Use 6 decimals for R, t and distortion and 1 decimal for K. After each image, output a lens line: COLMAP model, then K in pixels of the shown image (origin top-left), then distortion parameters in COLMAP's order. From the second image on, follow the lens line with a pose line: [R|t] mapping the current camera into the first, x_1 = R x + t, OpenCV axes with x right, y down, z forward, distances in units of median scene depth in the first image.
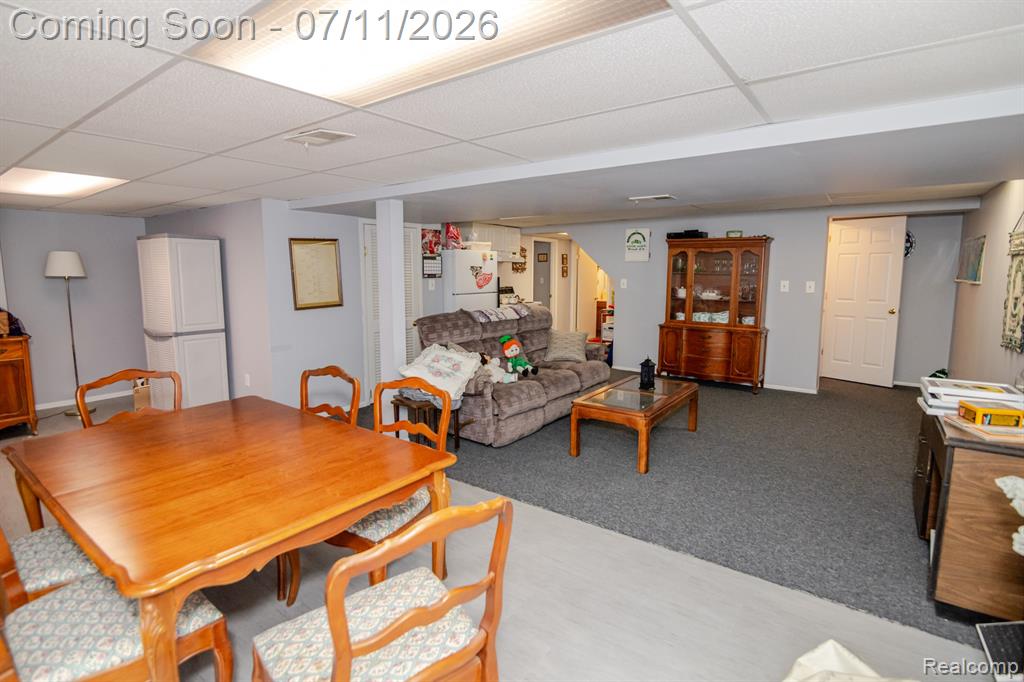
lens RADIAL K [[498.6, 0, 499.8], [0, 498.6, 336.7], [0, 0, 1]] dist [-0.013443, 0.000338]
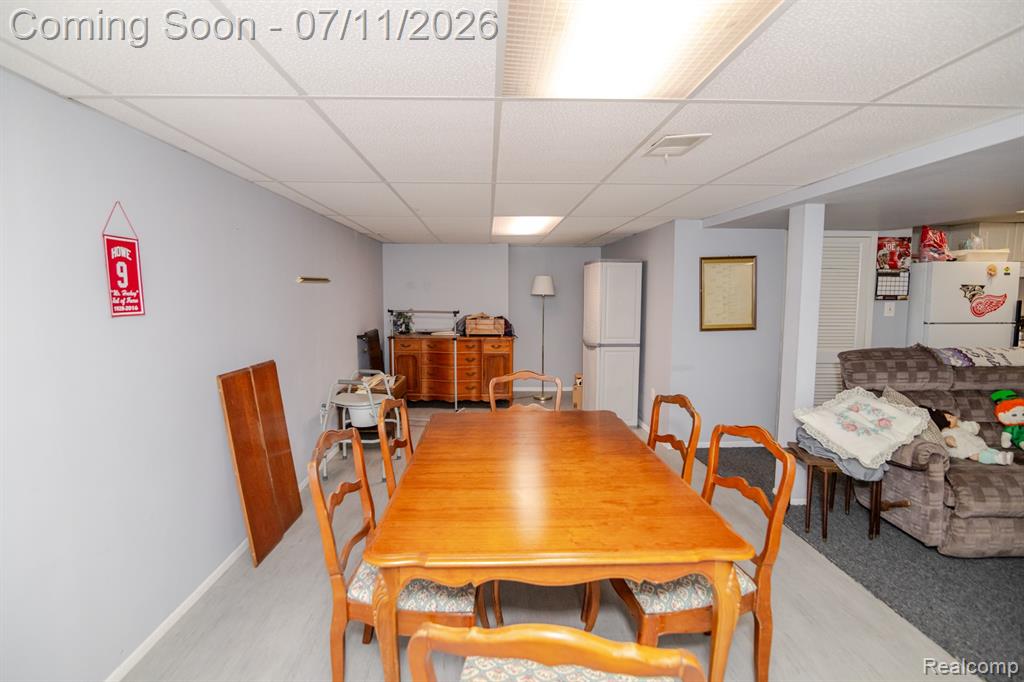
lens RADIAL K [[485.8, 0, 508.5], [0, 485.8, 338.4], [0, 0, 1]] dist [-0.014167, 0.000832]
pose [[0.640720, 0.074247, -0.764176, 0.080588], [-0.100209, 0.994886, 0.012643, -0.014581], [0.761207, 0.068476, 0.644883, 0.114180]]
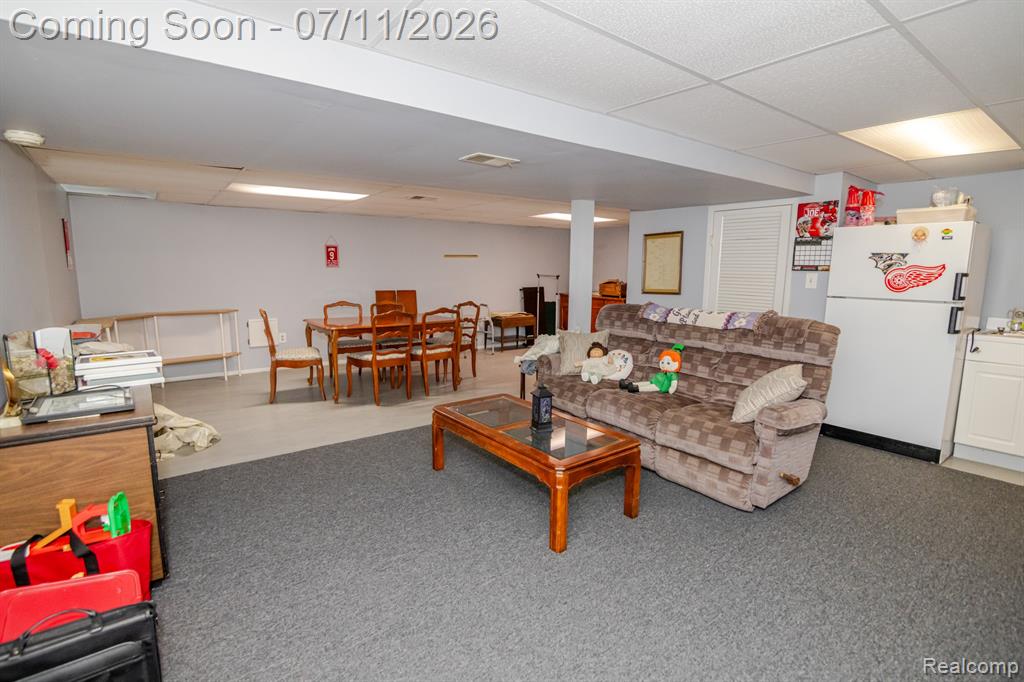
lens RADIAL K [[485.8, 0, 508.5], [0, 485.8, 338.4], [0, 0, 1]] dist [-0.014167, 0.000832]
pose [[-0.261245, 0.140952, -0.954926, 0.904574], [-0.133429, 0.974511, 0.180346, -0.127167], [0.956006, 0.174529, -0.235779, 1.071641]]
